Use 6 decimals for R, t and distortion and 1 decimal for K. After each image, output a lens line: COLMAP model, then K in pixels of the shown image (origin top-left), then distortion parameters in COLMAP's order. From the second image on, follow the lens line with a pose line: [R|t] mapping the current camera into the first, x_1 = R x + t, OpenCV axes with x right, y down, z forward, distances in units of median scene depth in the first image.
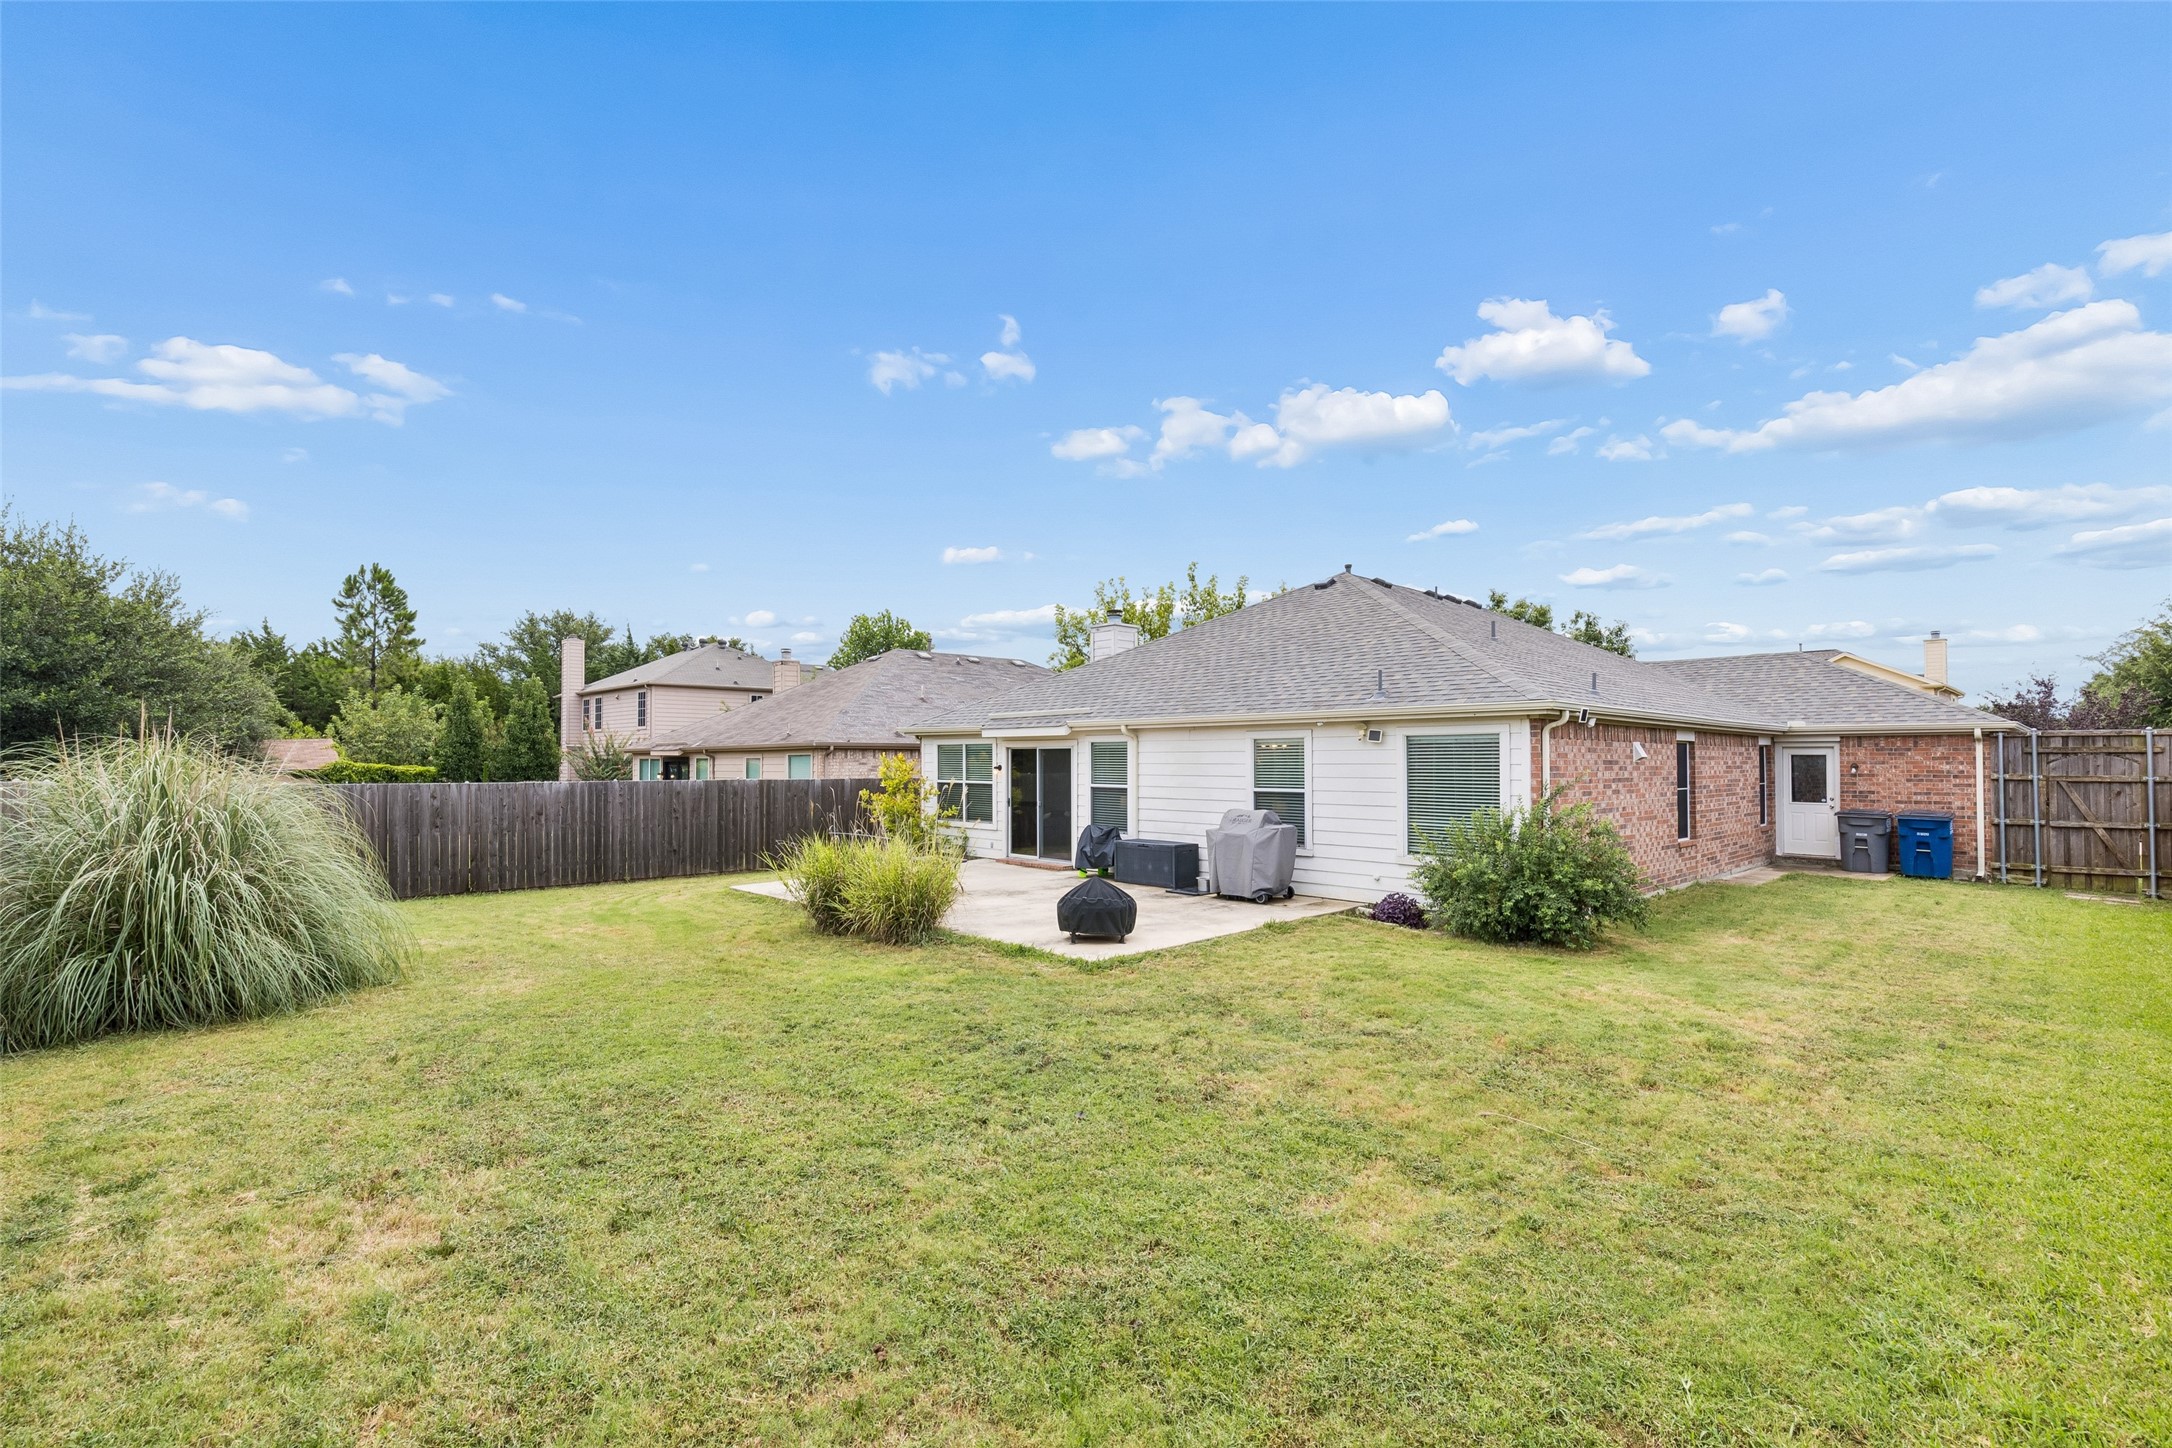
lens RADIAL K [[990.3, 0, 1088.0], [0, 990.3, 727.5], [0, 0, 1]] dist [0.010063, -0.002787]
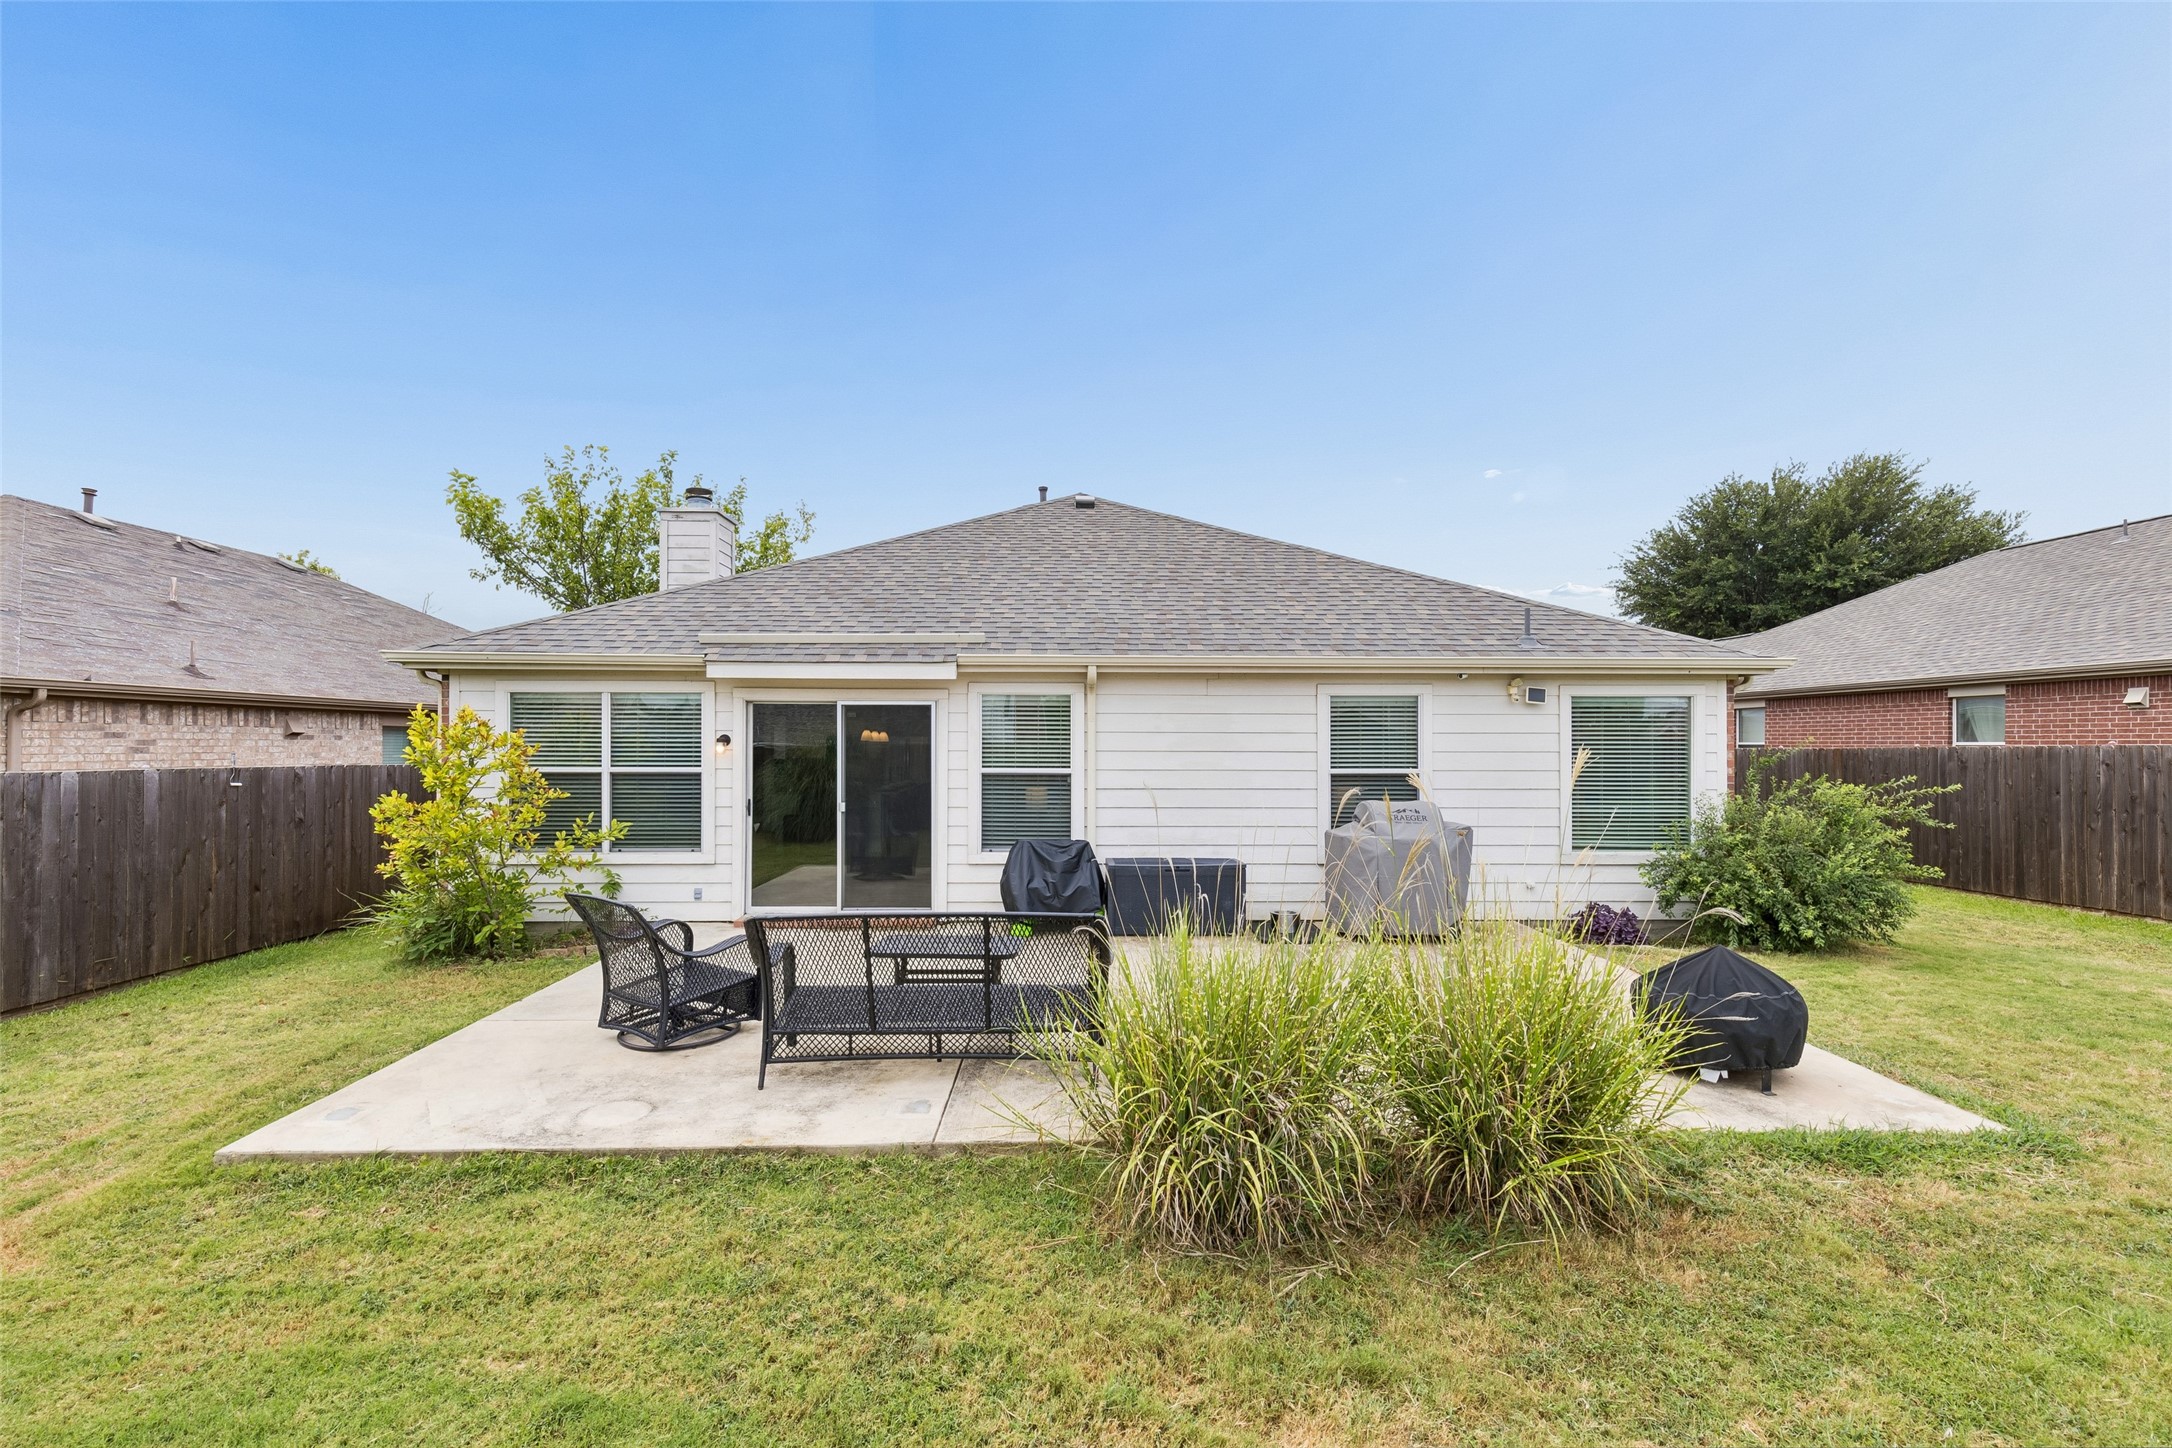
lens RADIAL K [[990.3, 0, 1084.6], [0, 990.3, 718.0], [0, 0, 1]] dist [0.010063, -0.002787]
pose [[0.686246, 0.013279, 0.727248, -0.368827], [-0.026956, 0.999611, 0.007184, 0.022660], [-0.726870, -0.024534, 0.686337, 0.572741]]
